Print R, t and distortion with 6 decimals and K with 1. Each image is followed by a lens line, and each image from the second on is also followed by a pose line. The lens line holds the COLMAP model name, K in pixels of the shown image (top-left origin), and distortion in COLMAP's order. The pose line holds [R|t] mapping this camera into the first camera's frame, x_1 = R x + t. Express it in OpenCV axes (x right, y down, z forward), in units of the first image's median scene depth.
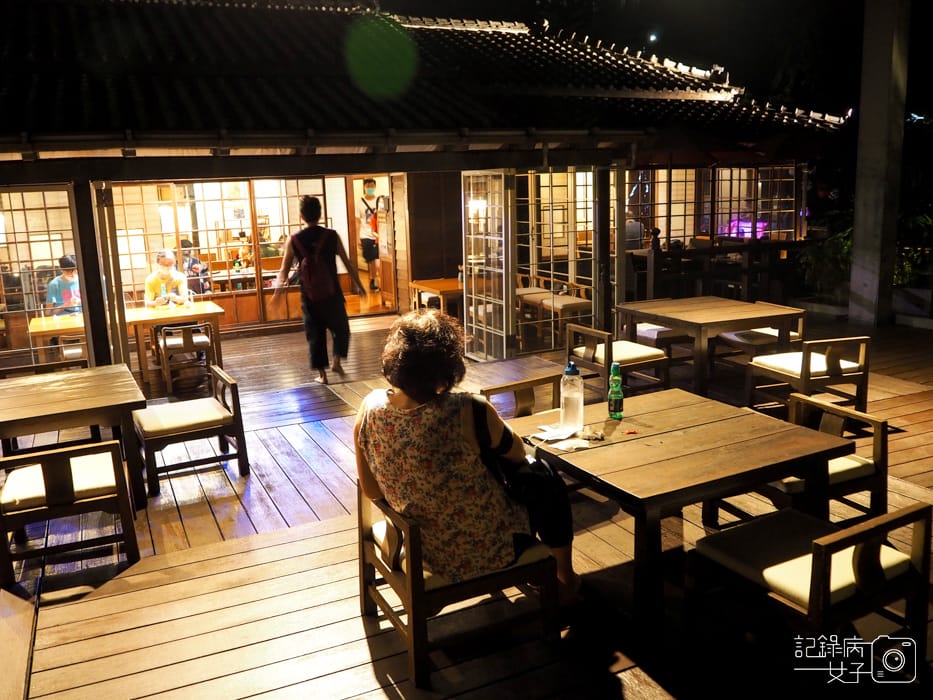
lens RADIAL K [[793.7, 0, 466.5], [0, 793.7, 350.0], [0, 0, 1]] dist [-0.058835, 0.011237]
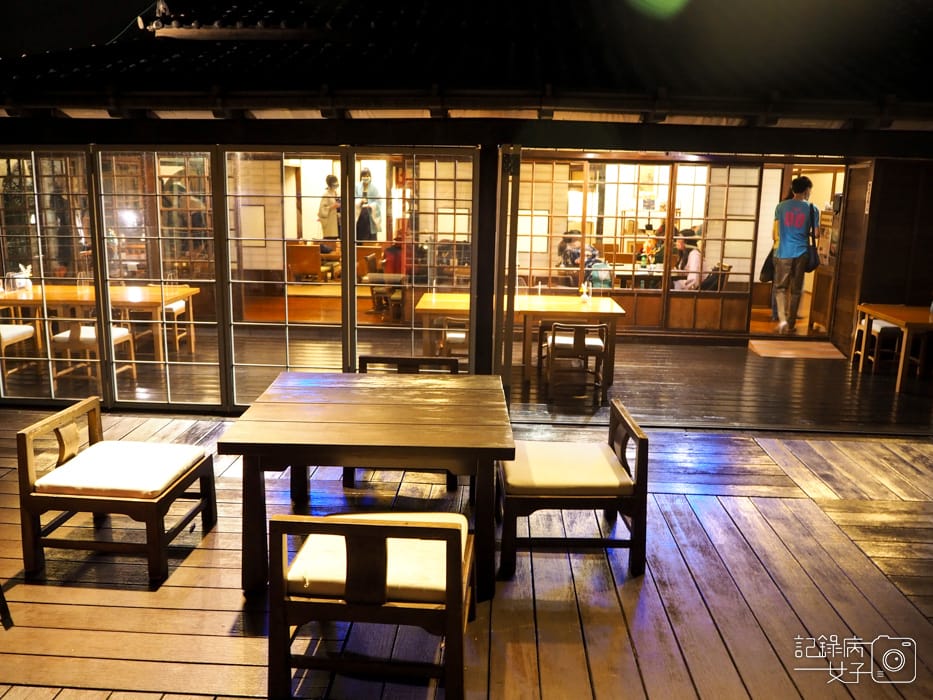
lens RADIAL K [[793.7, 0, 466.5], [0, 793.7, 350.0], [0, 0, 1]] dist [-0.058835, 0.011237]
pose [[0.880532, 0.148208, -0.450220, -0.082486], [-0.146802, 0.988425, 0.038269, -0.020383], [0.450681, 0.032396, 0.892097, 0.203009]]
